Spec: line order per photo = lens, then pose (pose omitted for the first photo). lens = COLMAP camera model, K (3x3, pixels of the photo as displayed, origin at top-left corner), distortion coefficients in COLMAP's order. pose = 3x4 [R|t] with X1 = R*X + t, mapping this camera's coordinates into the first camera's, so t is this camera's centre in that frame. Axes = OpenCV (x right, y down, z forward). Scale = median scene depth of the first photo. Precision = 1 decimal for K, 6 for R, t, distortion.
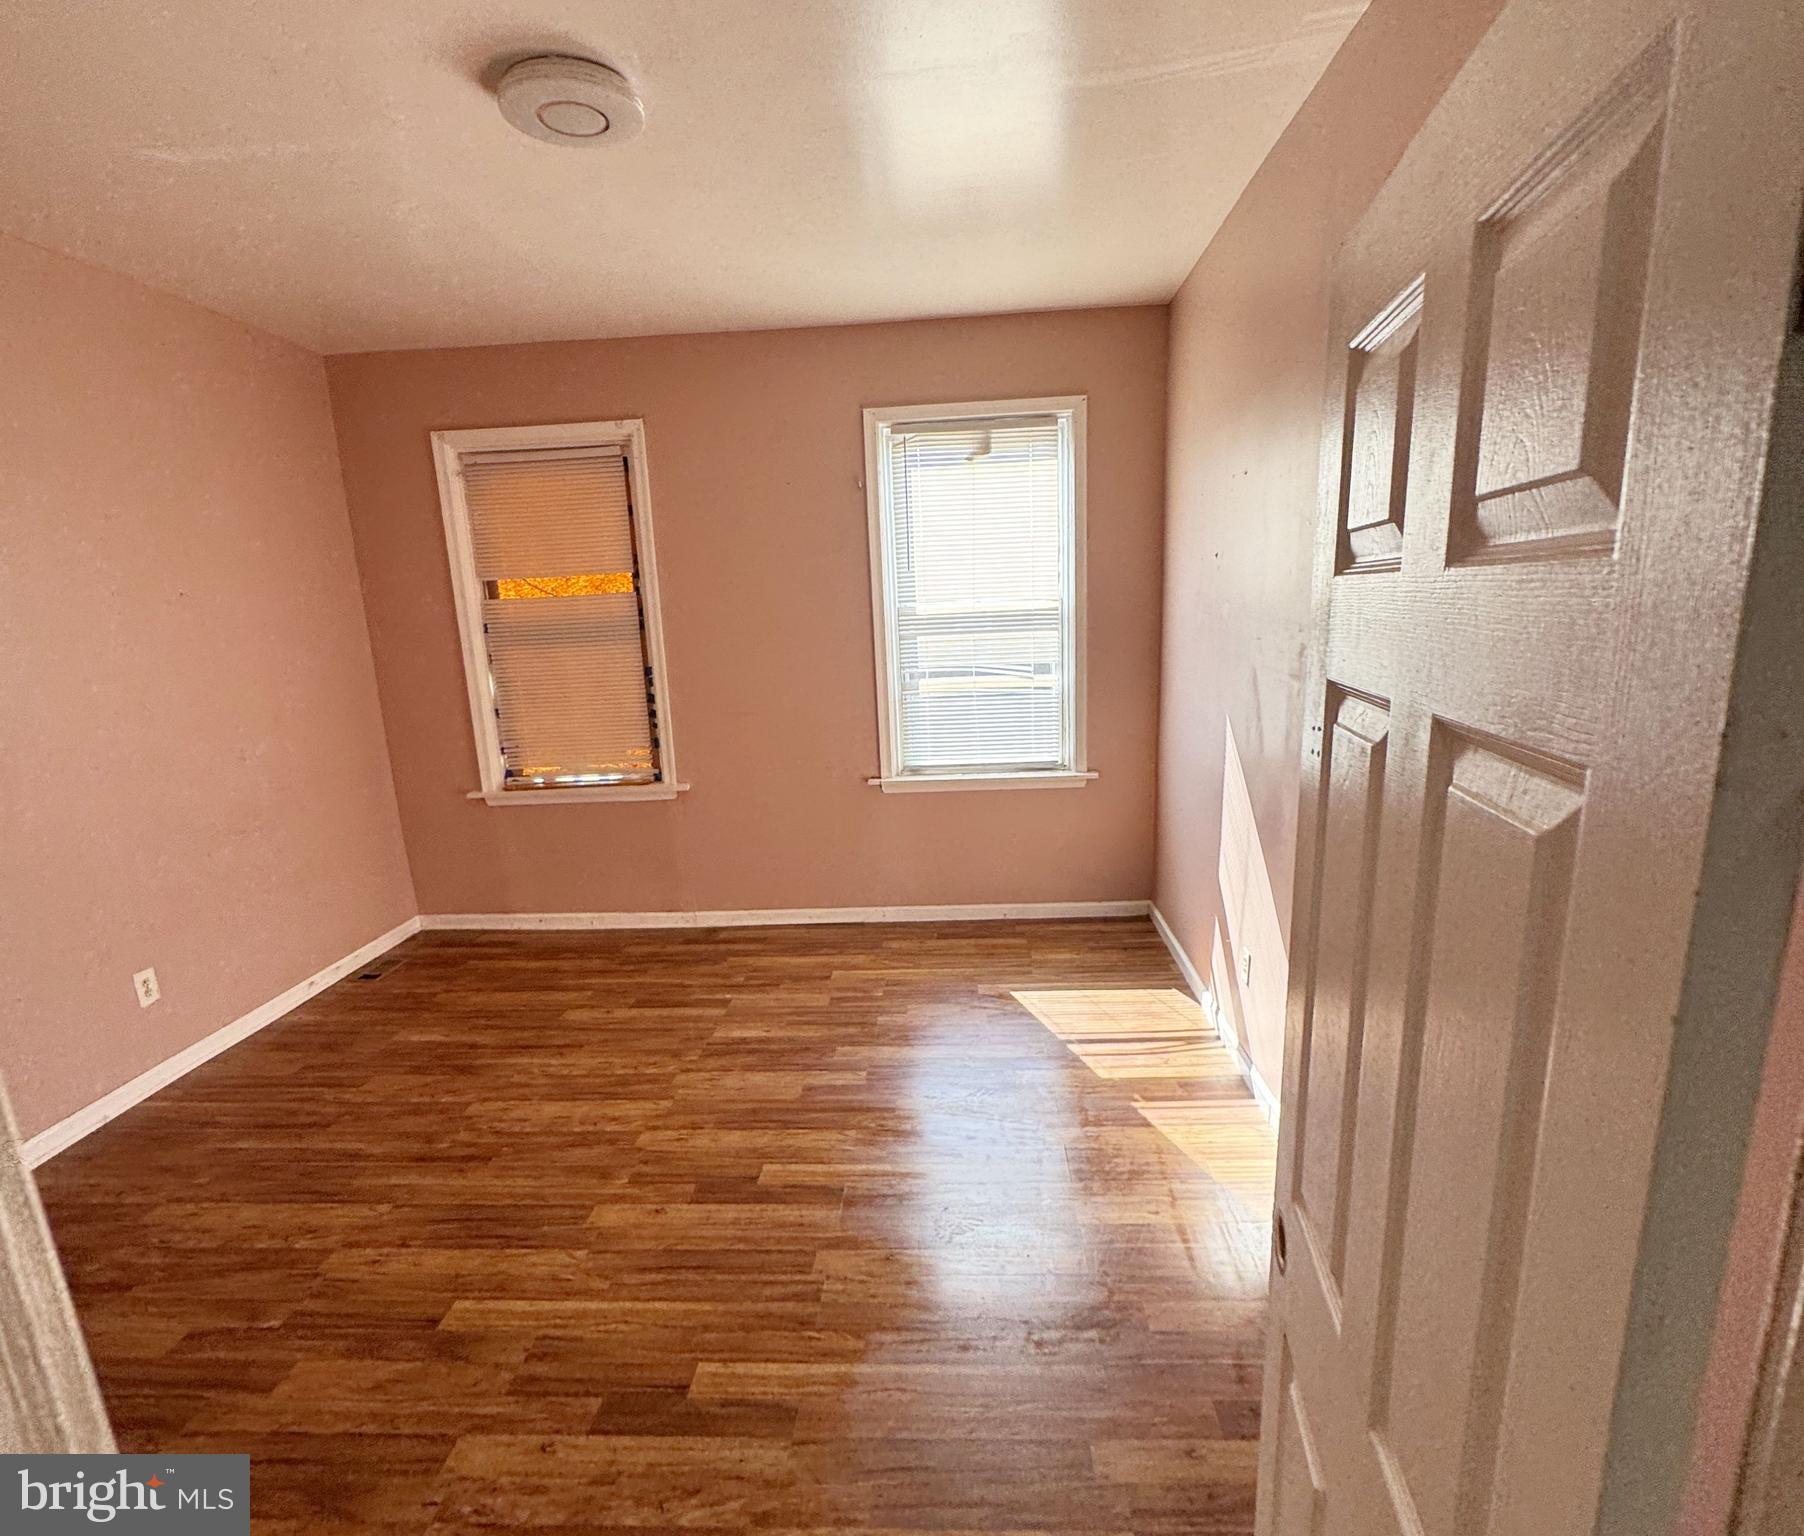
lens RADIAL K [[983.1, 0, 899.9], [0, 983.1, 836.6], [0, 0, 1]] dist [0.016623, -0.000758]
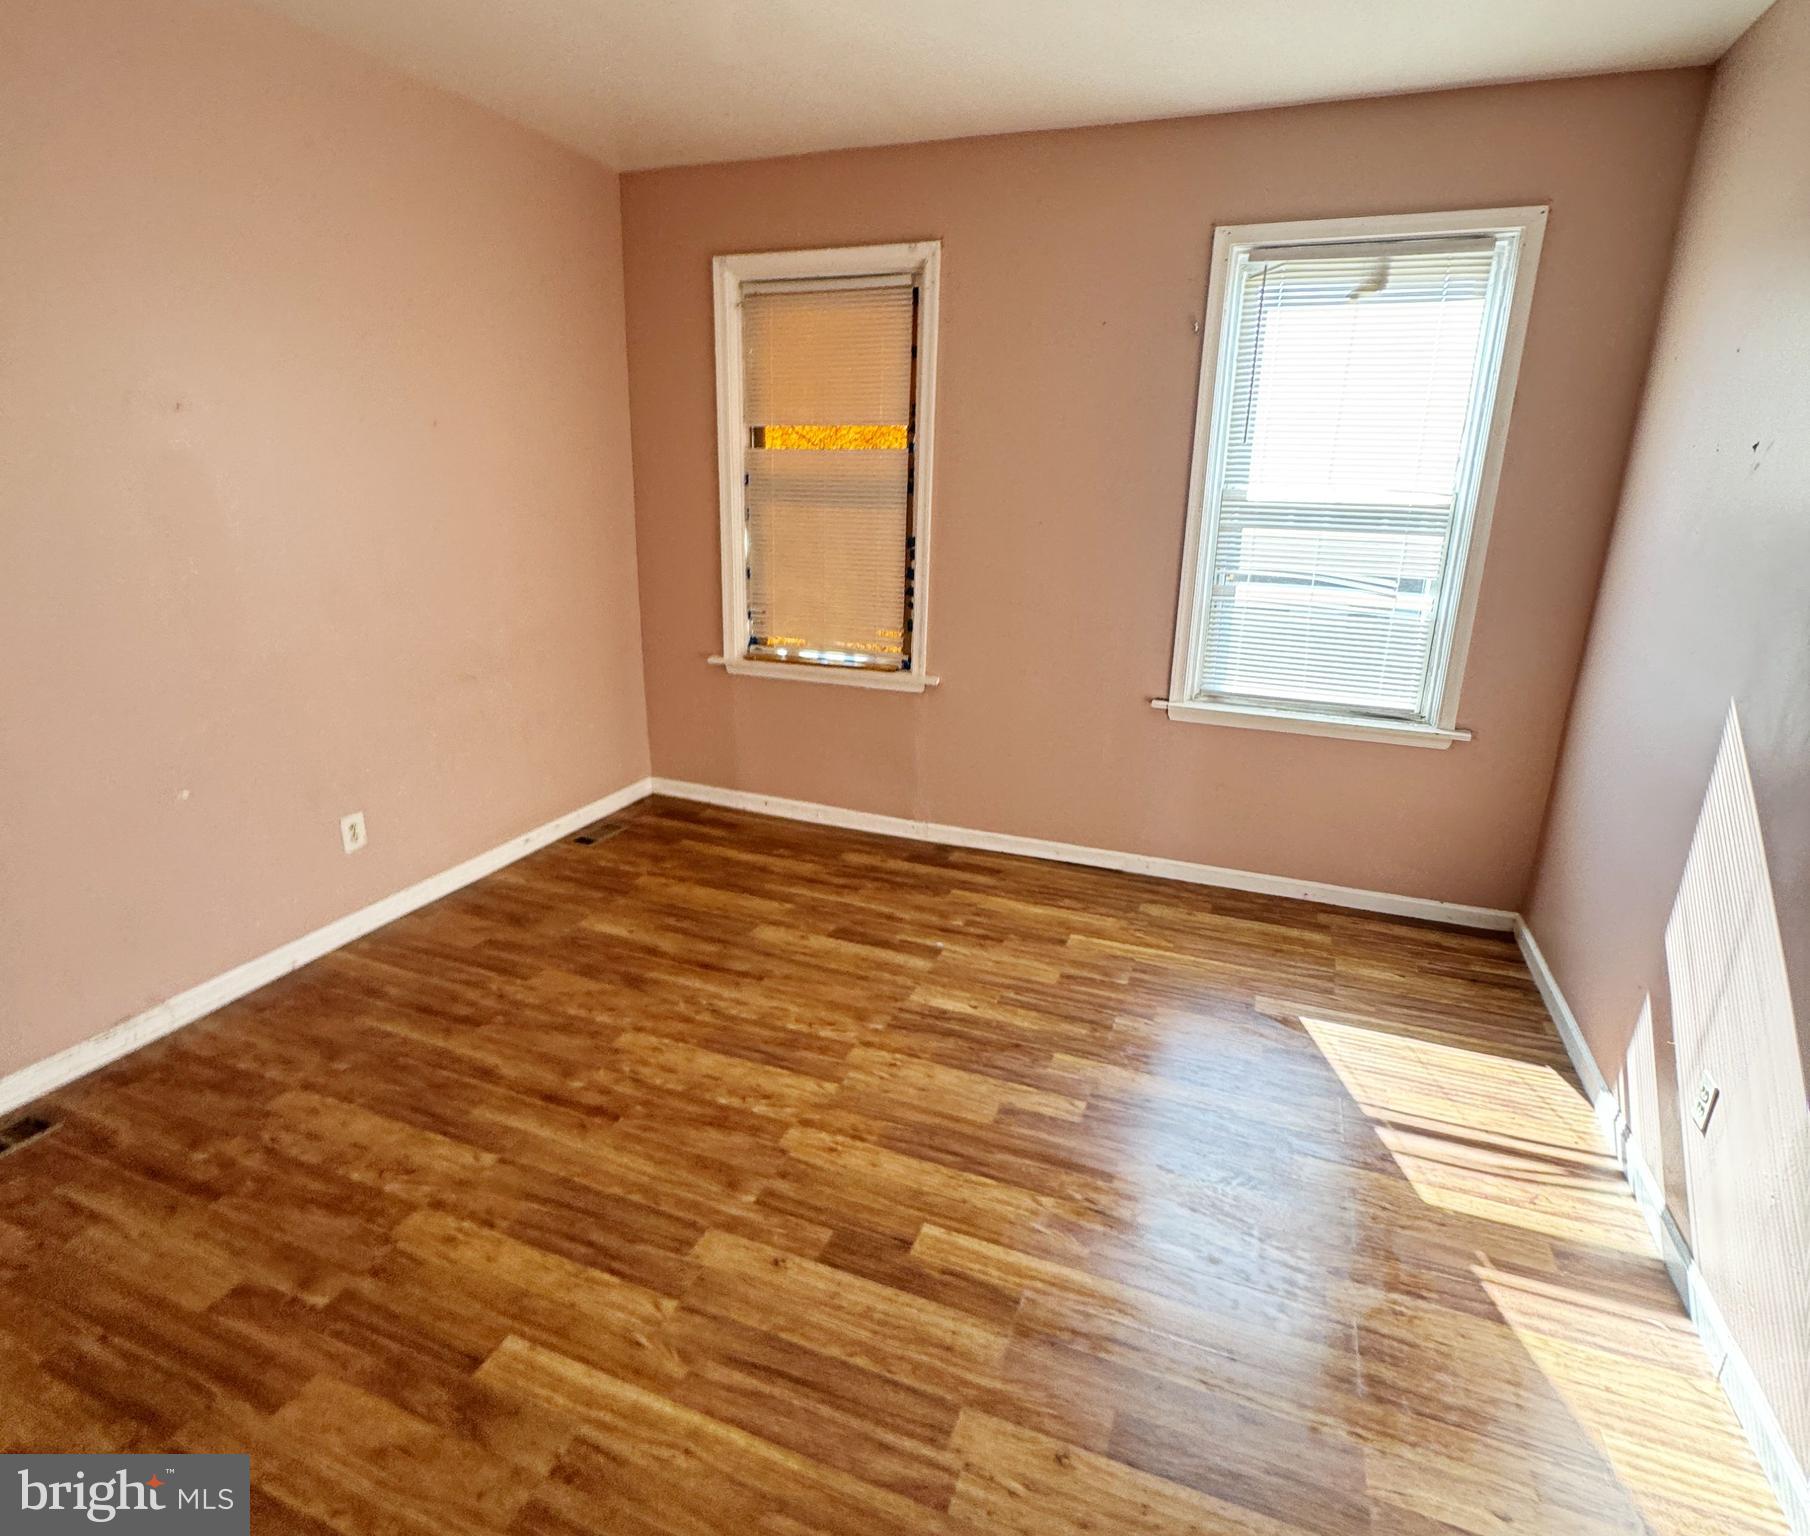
lens RADIAL K [[976.3, 0, 907.2], [0, 976.3, 747.1], [0, 0, 1]] dist [0.000943, 0.000031]
pose [[0.951289, 0.144884, -0.272135, 0.000129], [-0.132314, 0.989134, 0.064090, -0.051833], [0.278463, -0.024961, 0.960123, 0.199847]]
